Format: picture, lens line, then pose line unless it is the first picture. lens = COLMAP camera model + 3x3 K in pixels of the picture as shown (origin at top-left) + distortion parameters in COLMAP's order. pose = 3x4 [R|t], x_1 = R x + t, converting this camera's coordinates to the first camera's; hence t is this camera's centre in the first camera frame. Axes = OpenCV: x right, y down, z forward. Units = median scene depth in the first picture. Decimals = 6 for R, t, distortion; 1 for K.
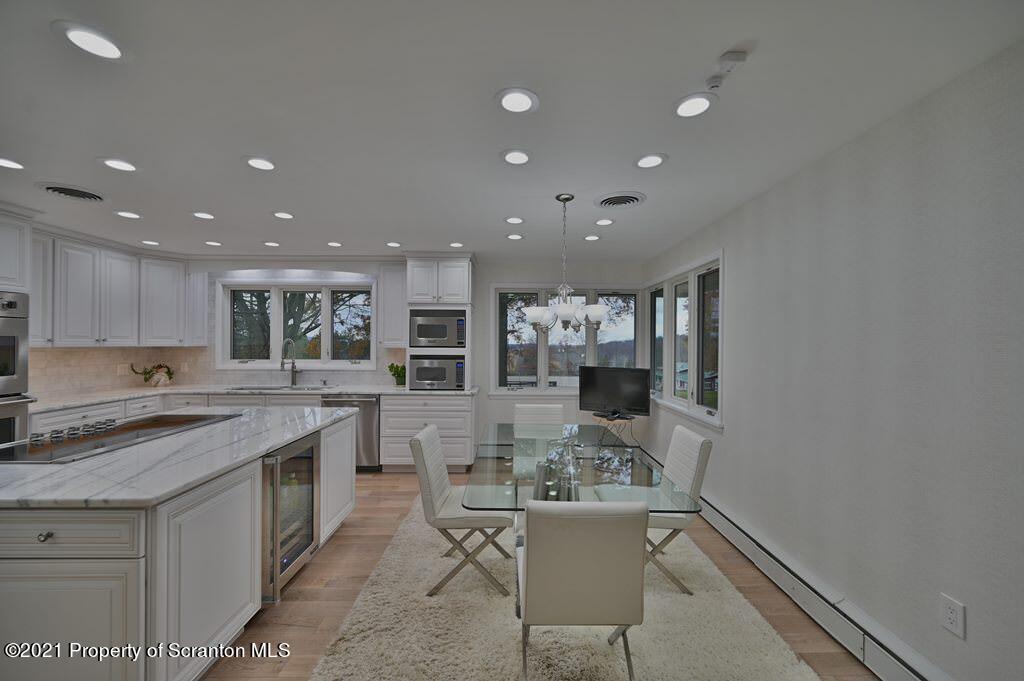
lens RADIAL K [[401.8, 0, 515.4], [0, 401.8, 341.5], [0, 0, 1]] dist [-0.000915, 0.000002]
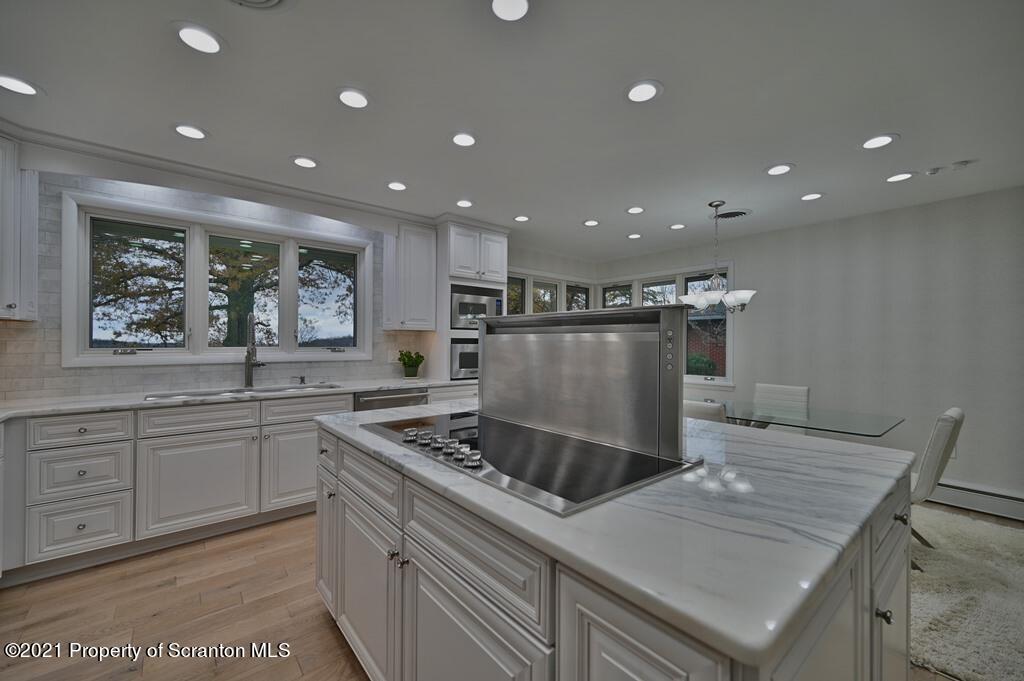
lens RADIAL K [[409.1, 0, 513.8], [0, 409.1, 338.3], [0, 0, 1]] dist [0.002290, 0.000178]
pose [[0.776567, 0.005808, 0.630008, -0.696263], [-0.003769, 0.999982, -0.004573, 0.036939], [-0.630024, 0.001177, 0.776575, 0.255754]]
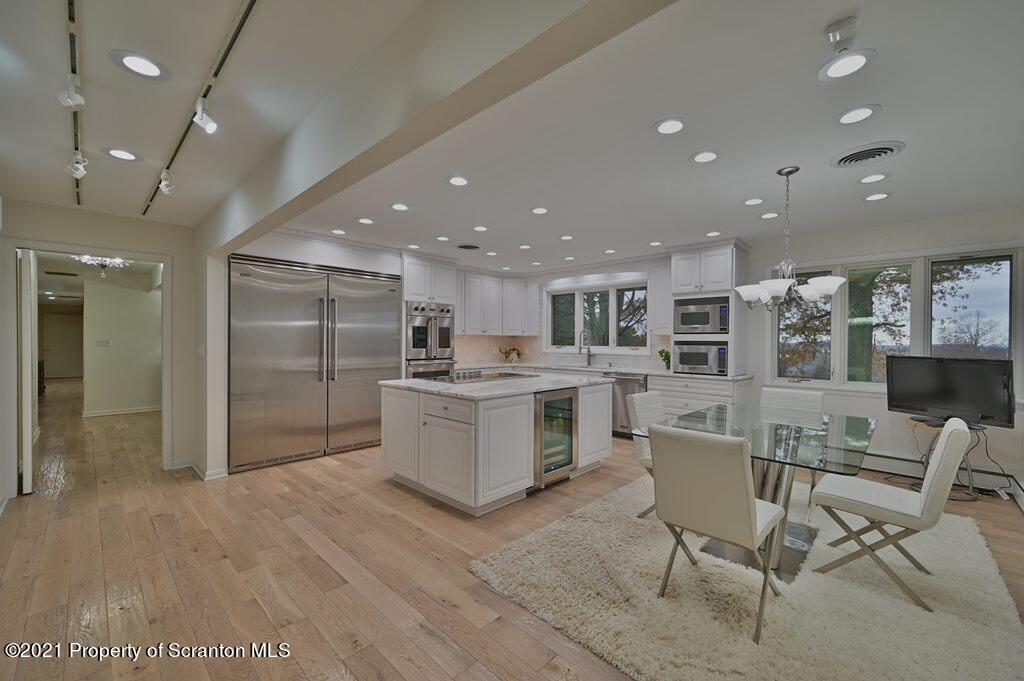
lens RADIAL K [[410.9, 0, 514.9], [0, 410.9, 344.3], [0, 0, 1]] dist [-0.000227, 0.000072]
pose [[0.714815, 0.004862, -0.699297, 0.212369], [0.000445, 0.999972, 0.007407, 0.033851], [0.699314, -0.005606, 0.714793, -0.109487]]
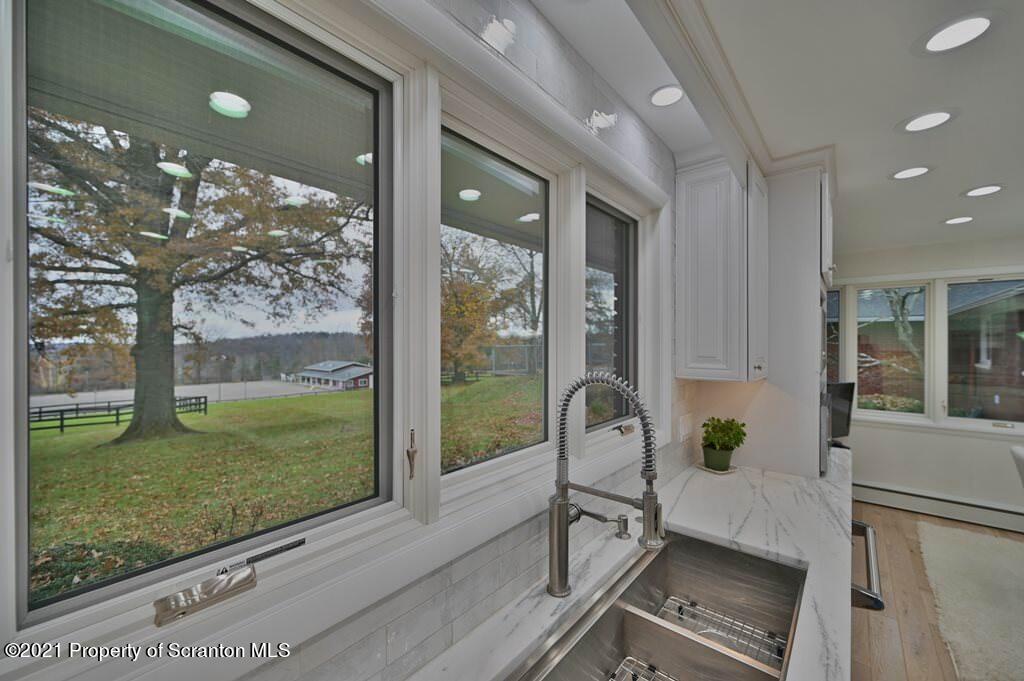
lens RADIAL K [[405.0, 0, 514.4], [0, 405.0, 342.5], [0, 0, 1]] dist [0.001009, 0.000056]
pose [[0.656340, -0.007531, 0.754427, -0.798487], [0.000861, 0.999957, 0.009233, -0.026692], [-0.754464, -0.005410, 0.656319, 0.951527]]
